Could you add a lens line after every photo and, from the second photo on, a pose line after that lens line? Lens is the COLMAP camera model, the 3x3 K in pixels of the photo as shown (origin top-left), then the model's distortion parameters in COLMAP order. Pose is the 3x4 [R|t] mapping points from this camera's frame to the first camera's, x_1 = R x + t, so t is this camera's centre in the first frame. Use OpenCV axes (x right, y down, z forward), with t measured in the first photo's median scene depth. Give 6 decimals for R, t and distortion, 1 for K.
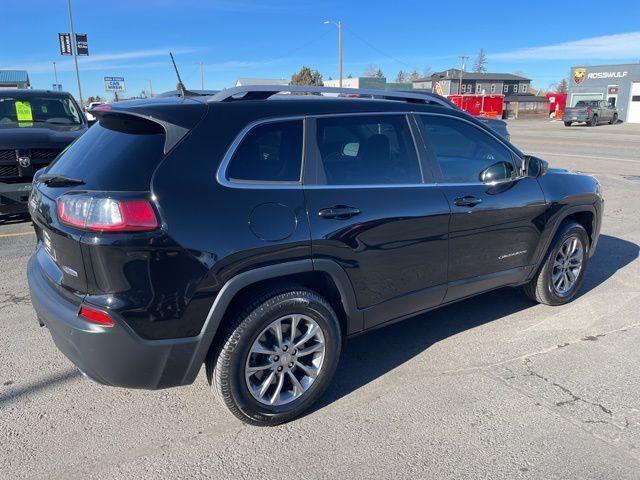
lens RADIAL K [[483.0, 0, 317.3], [0, 483.0, 237.2], [0, 0, 1]] dist [0.051031, -0.054026]
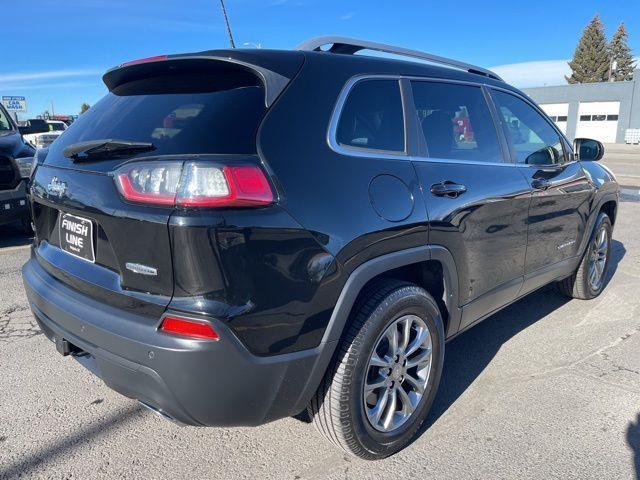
lens RADIAL K [[483.0, 0, 320.0], [0, 483.0, 241.9], [0, 0, 1]] dist [0.051031, -0.054026]
pose [[0.984882, -0.039778, 0.168600, -0.313726], [0.046163, 0.998351, -0.034124, 0.056504], [-0.166964, 0.041391, 0.985094, 0.215536]]
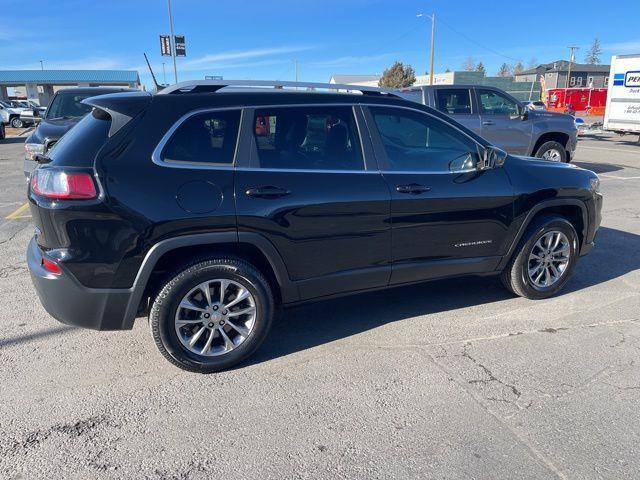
lens RADIAL K [[483.0, 0, 320.6], [0, 483.0, 242.2], [0, 0, 1]] dist [0.051031, -0.054026]
pose [[0.982468, 0.046856, -0.180448, 0.375387], [-0.043881, 0.998828, 0.020443, 0.036589], [0.181194, -0.012166, 0.983372, -0.093251]]
